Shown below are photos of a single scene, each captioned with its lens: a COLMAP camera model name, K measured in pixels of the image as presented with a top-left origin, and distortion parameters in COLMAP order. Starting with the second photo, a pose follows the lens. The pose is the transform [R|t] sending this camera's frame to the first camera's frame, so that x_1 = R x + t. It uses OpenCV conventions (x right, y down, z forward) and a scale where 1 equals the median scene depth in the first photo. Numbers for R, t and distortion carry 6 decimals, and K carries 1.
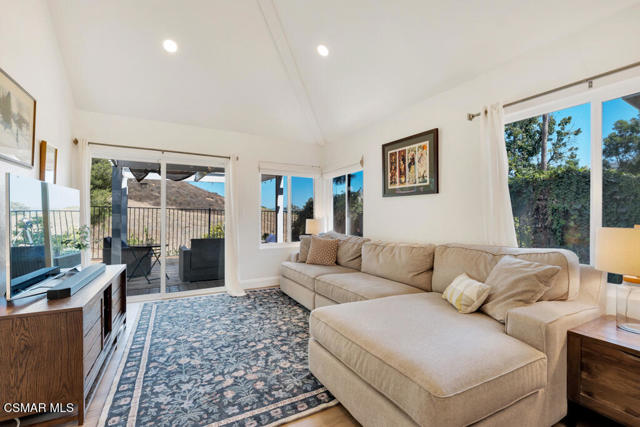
lens RADIAL K [[285.1, 0, 318.2], [0, 285.1, 213.6], [0, 0, 1]] dist [-0.002051, -0.000376]
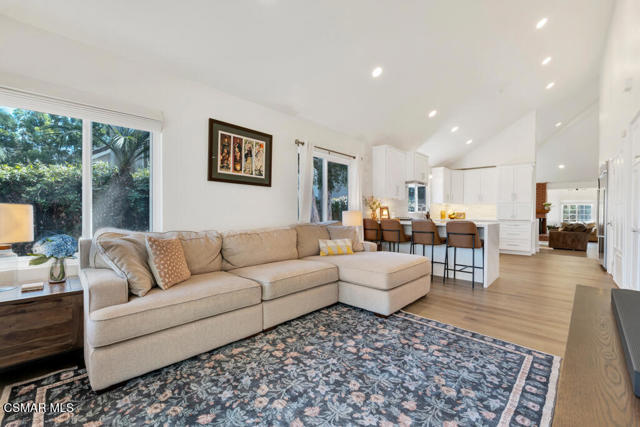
lens RADIAL K [[263.8, 0, 316.4], [0, 263.8, 213.5], [0, 0, 1]] dist [-0.014982, 0.000265]
pose [[-0.300433, -0.006453, 0.953781, -0.735999], [-0.014447, 0.999893, 0.002214, 0.040487], [-0.953694, -0.013114, -0.300494, 1.117788]]
